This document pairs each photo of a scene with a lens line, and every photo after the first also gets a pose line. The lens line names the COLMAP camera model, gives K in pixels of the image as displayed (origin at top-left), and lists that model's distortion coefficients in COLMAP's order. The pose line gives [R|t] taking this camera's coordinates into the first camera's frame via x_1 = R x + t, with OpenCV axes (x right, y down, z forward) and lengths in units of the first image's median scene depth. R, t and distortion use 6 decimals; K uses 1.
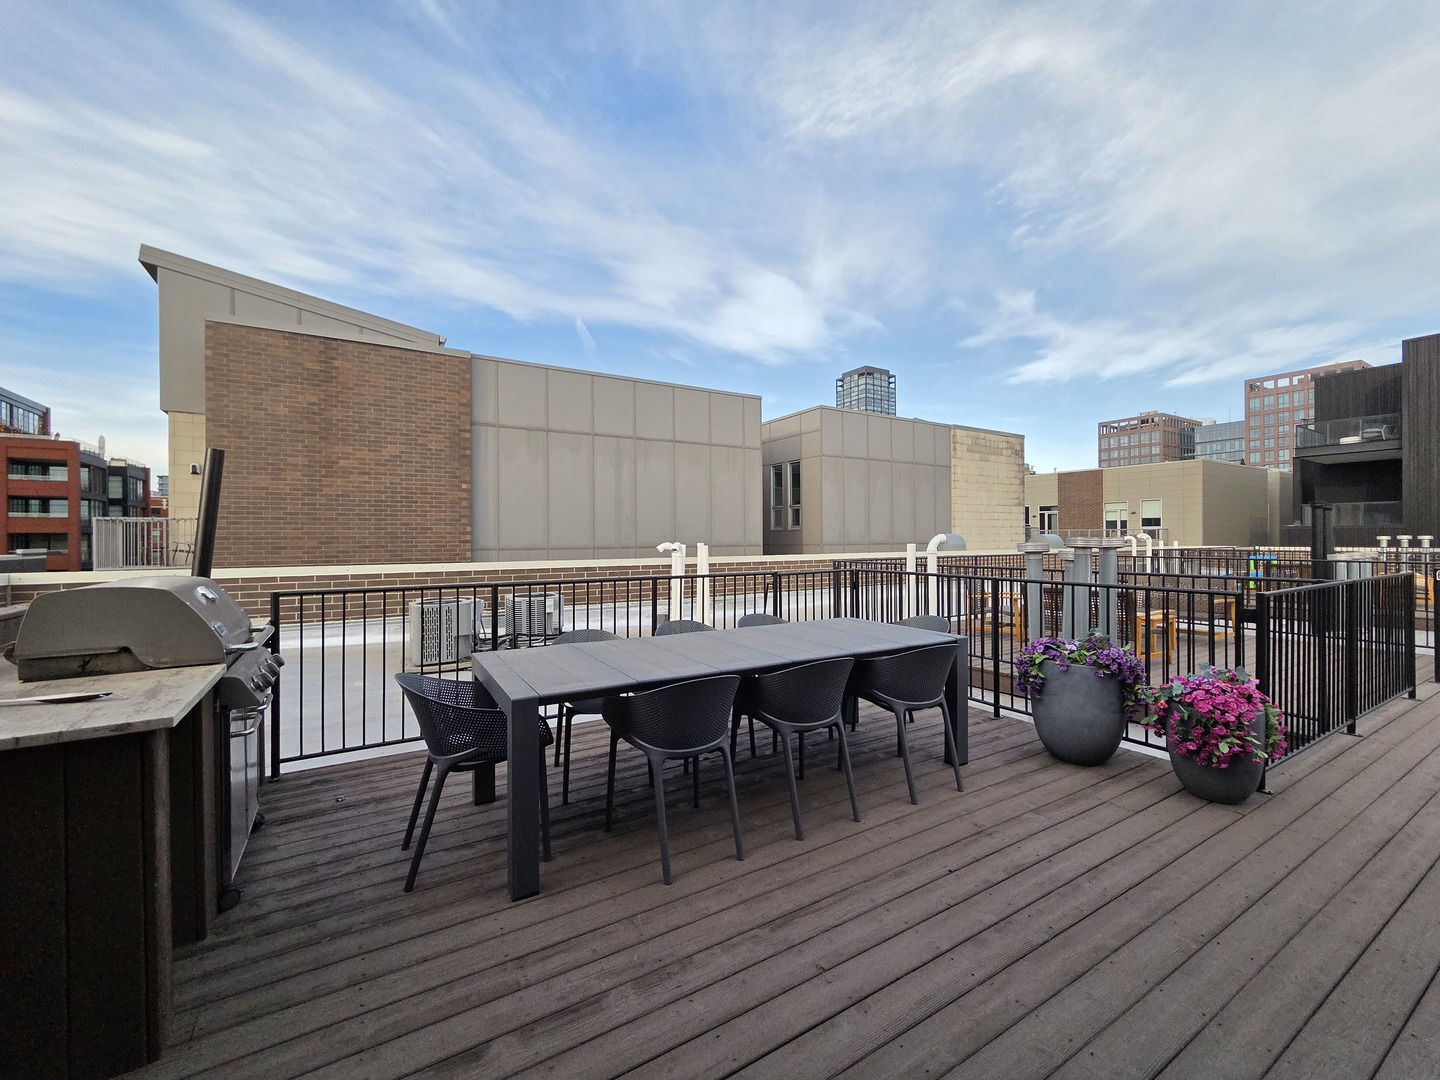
lens RADIAL K [[585.9, 0, 717.2], [0, 585.9, 539.6], [0, 0, 1]] dist [-0.002393, -0.000366]
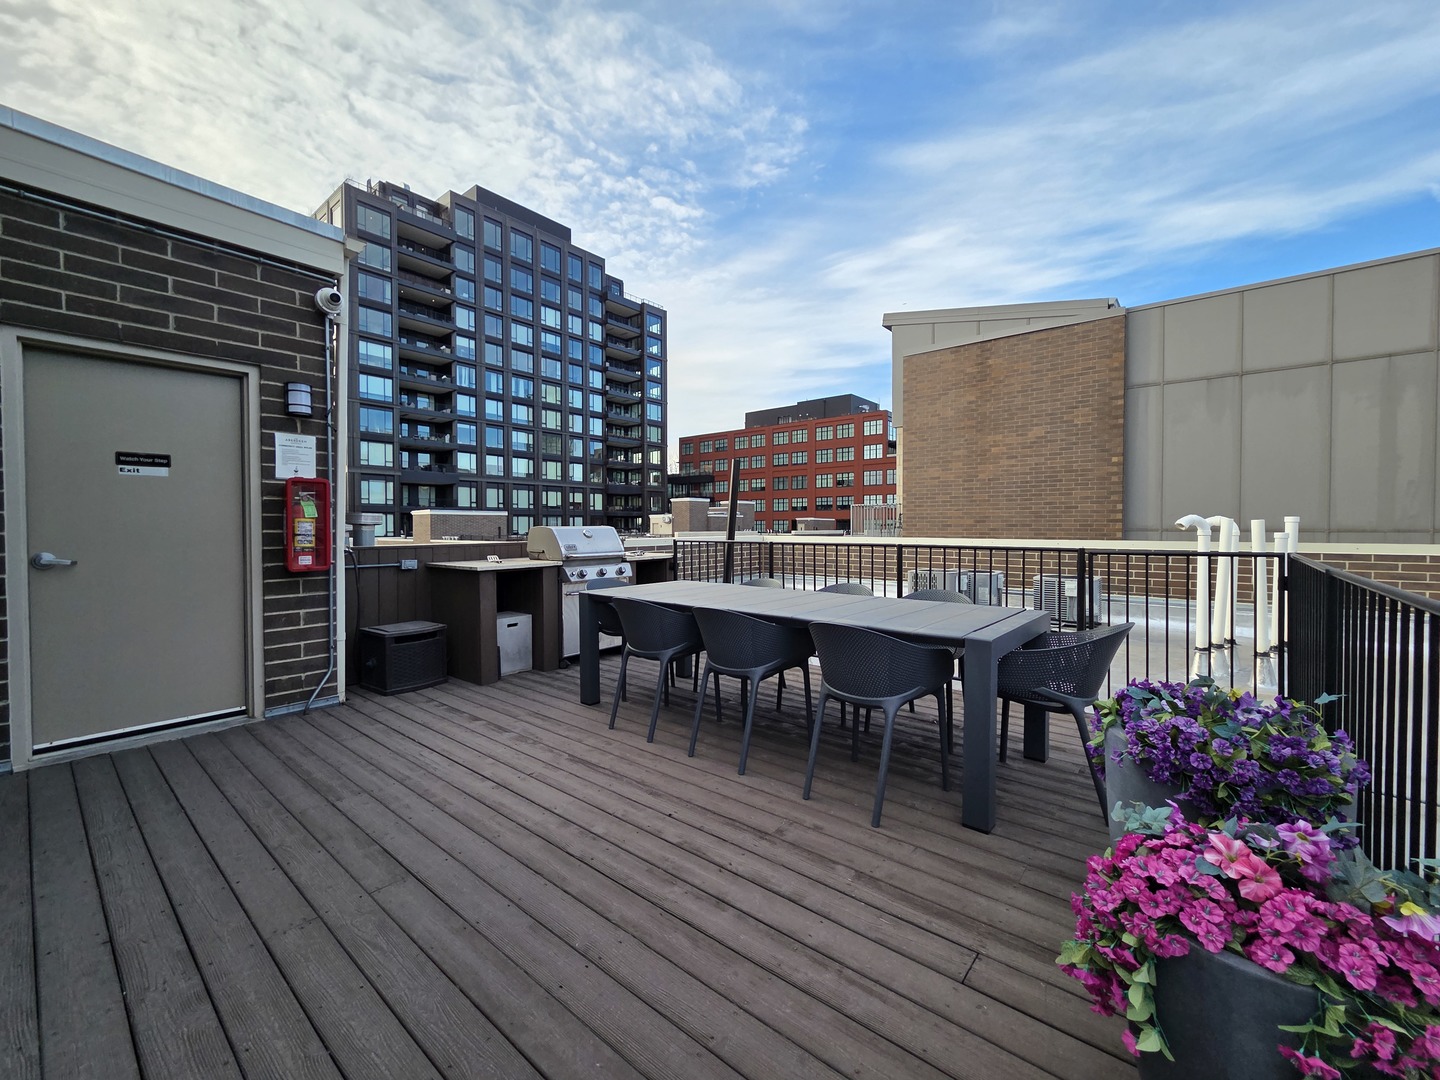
lens RADIAL K [[585.9, 0, 714.6], [0, 585.9, 535.4], [0, 0, 1]] dist [-0.002393, -0.000366]
pose [[0.326623, 0.018800, -0.944968, 0.243258], [-0.002234, 0.999815, 0.019119, 0.011073], [0.945152, -0.004133, 0.326604, 0.131790]]
